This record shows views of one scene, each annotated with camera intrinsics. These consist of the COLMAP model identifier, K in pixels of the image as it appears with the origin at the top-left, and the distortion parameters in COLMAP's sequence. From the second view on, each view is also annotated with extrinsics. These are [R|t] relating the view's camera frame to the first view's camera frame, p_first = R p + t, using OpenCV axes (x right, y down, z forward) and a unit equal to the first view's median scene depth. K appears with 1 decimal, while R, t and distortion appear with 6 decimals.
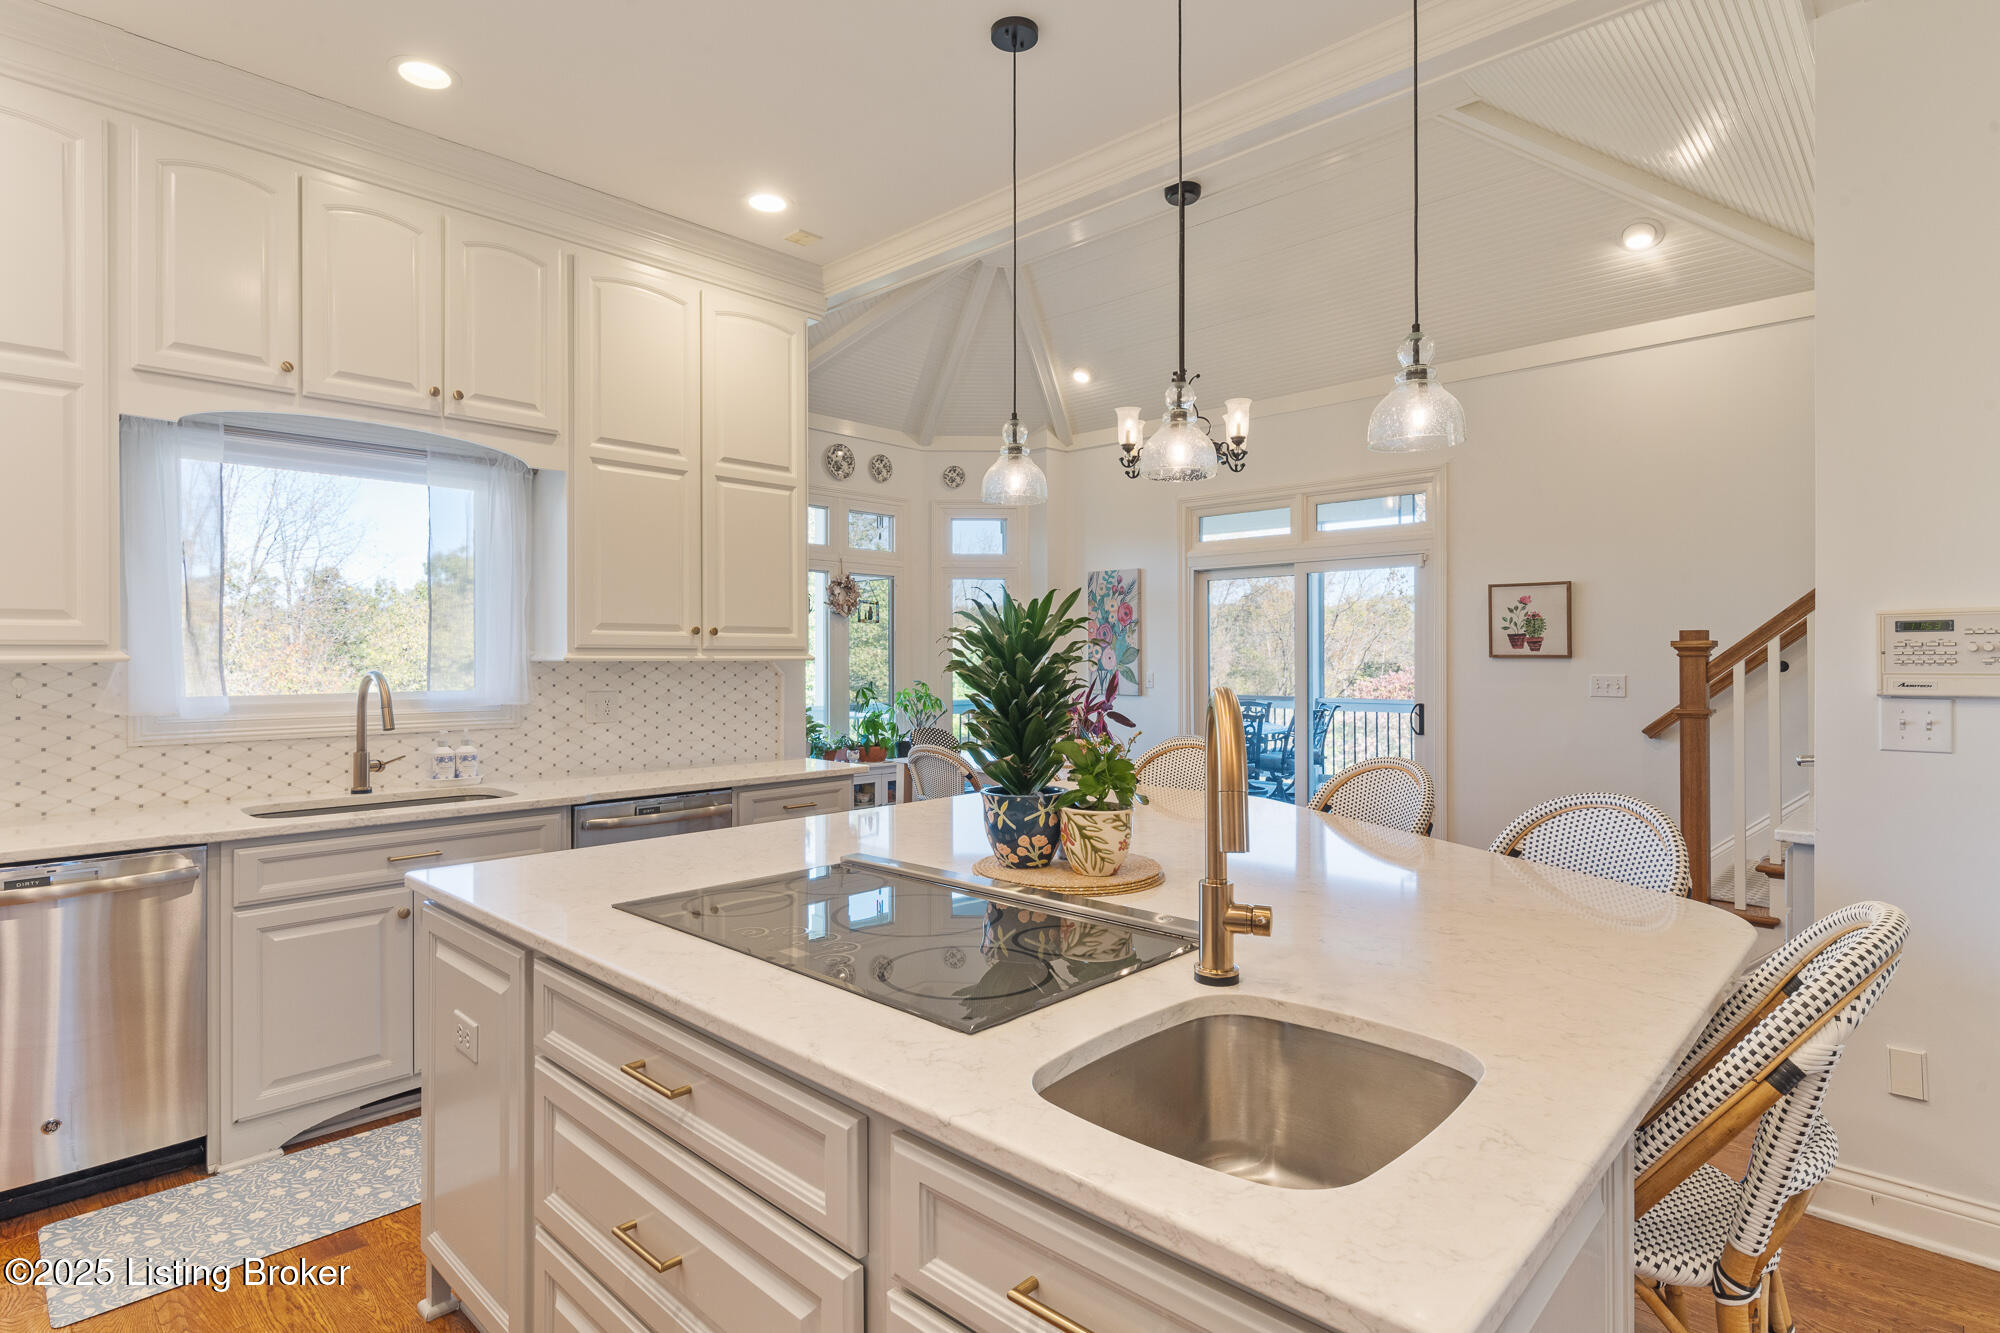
lens RADIAL K [[1009.6, 0, 1010.4], [0, 1009.6, 662.2], [0, 0, 1]] dist [0.002284, -0.000067]
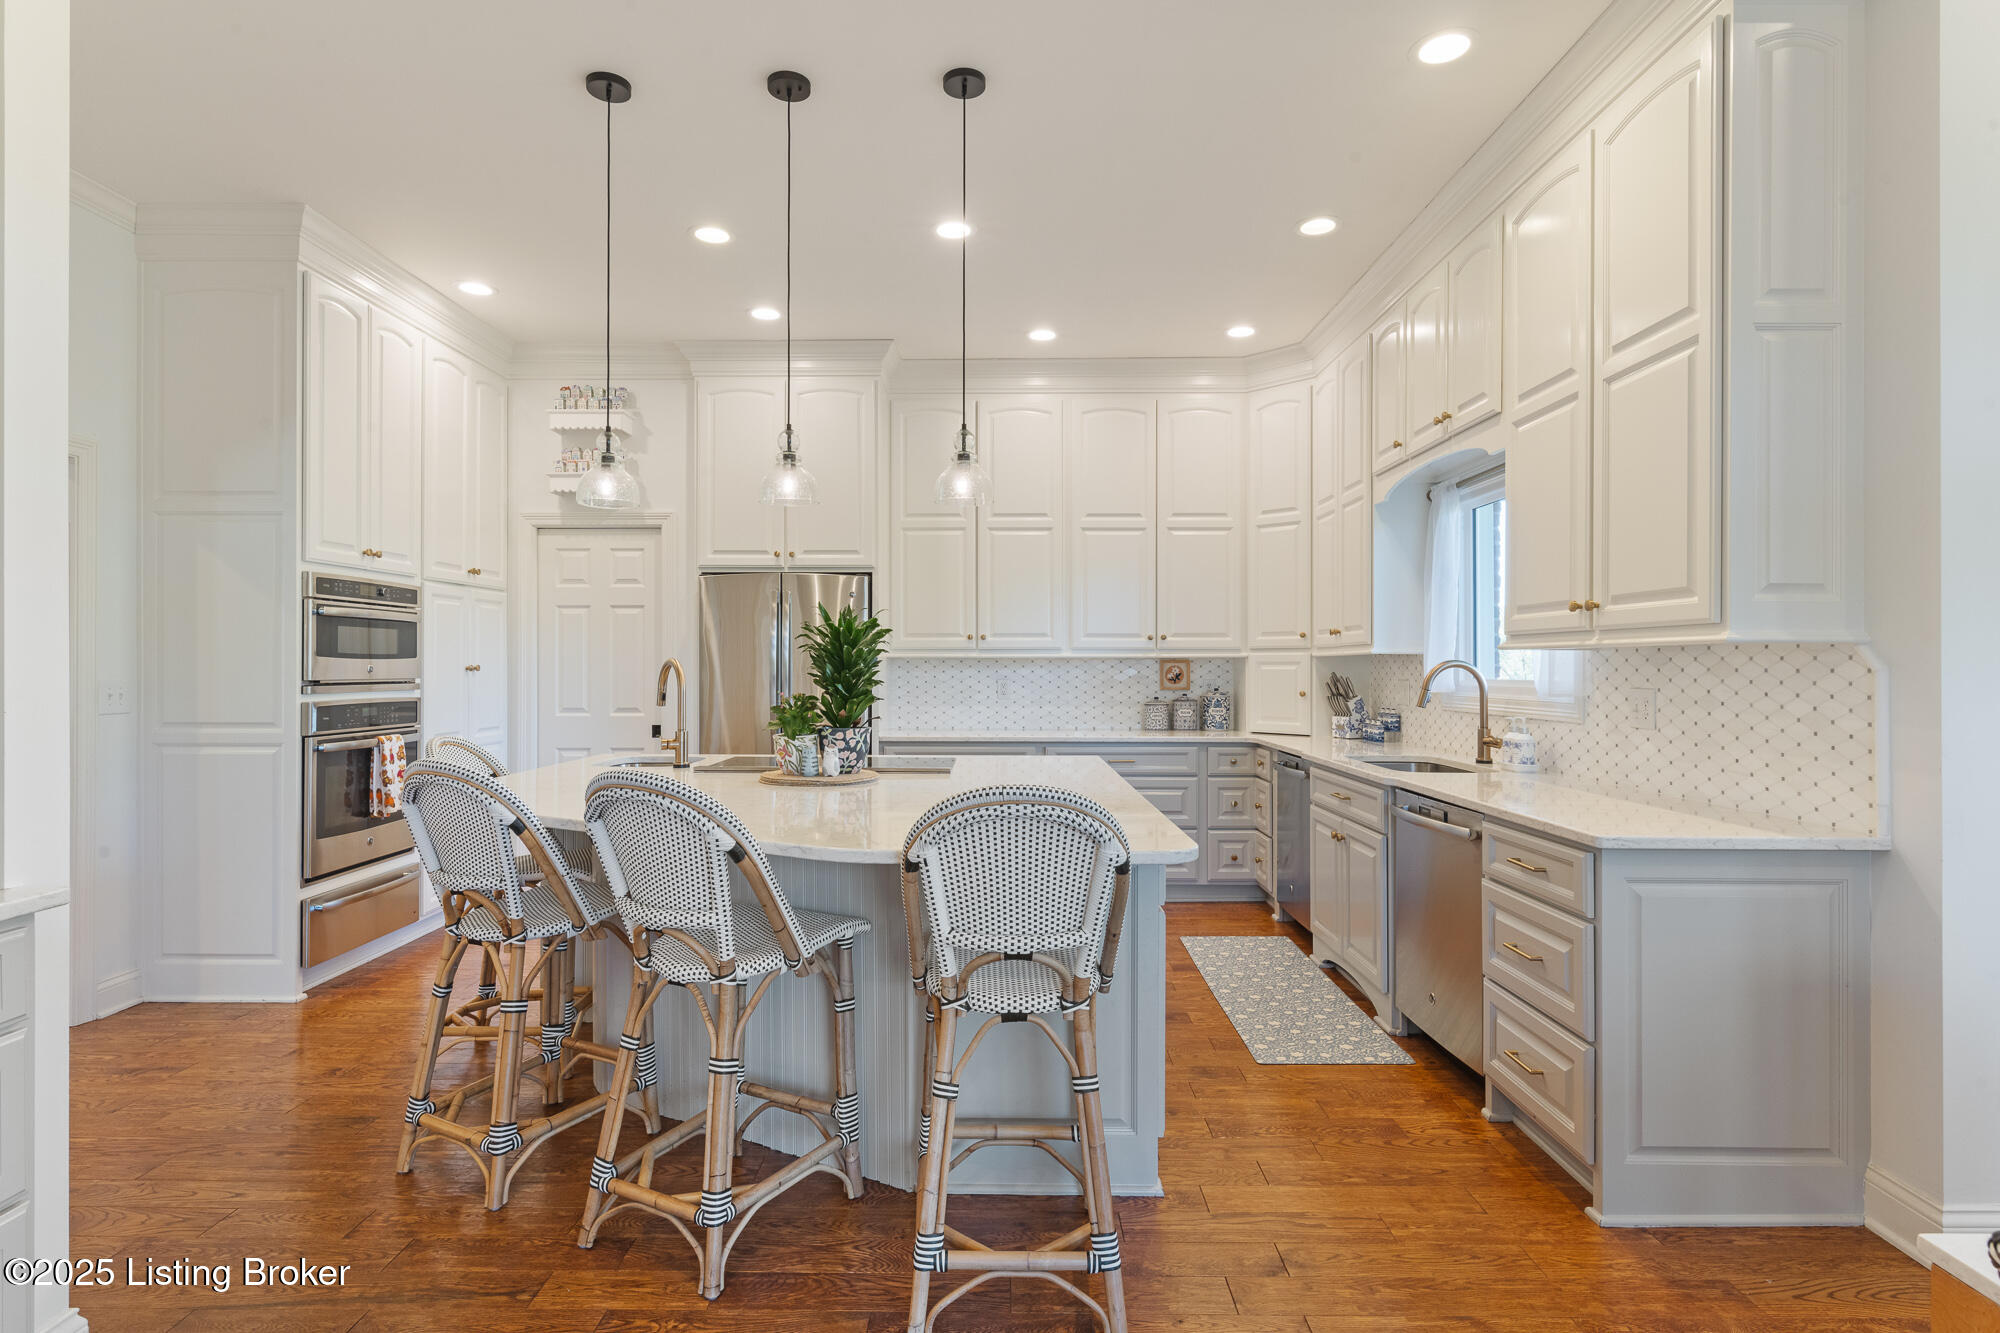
lens RADIAL K [[1031.6, 0, 1000.0], [0, 1031.6, 666.5], [0, 0, 1]] dist [0.001176, 0.000177]
pose [[-0.736168, 0.002568, -0.676794, 0.490360], [-0.000793, 0.999989, 0.004656, 0.008791], [0.676799, 0.003964, -0.736157, 1.235886]]
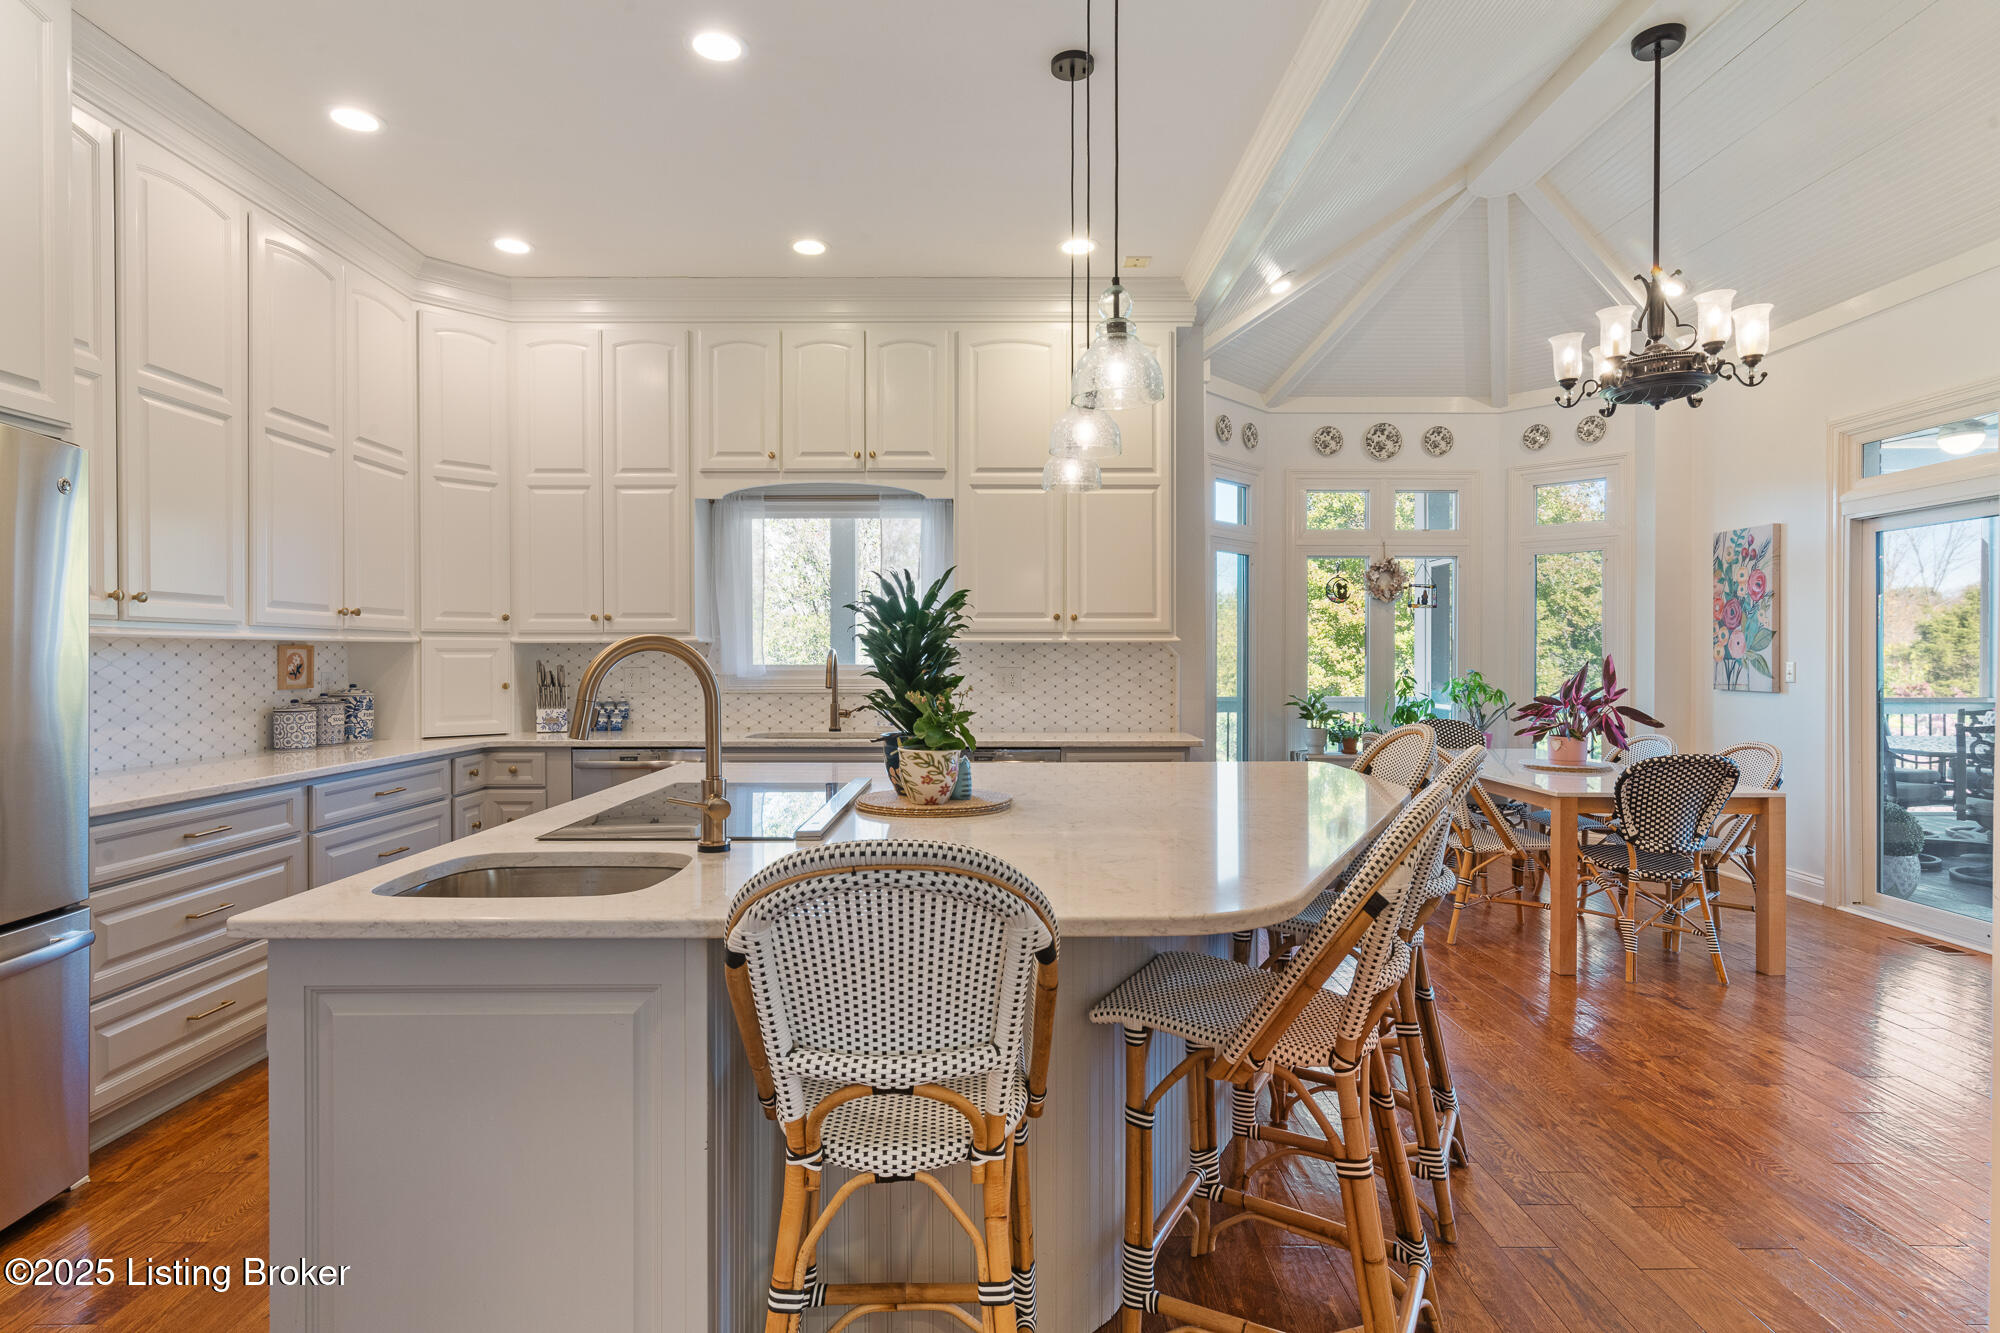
lens RADIAL K [[1009.6, 0, 1010.4], [0, 1009.6, 662.2], [0, 0, 1]] dist [0.002284, -0.000067]
pose [[0.695816, 0.006564, -0.718190, 0.496383], [-0.003564, 0.999977, 0.005687, 0.015175], [0.718211, -0.001397, 0.695824, 0.124036]]
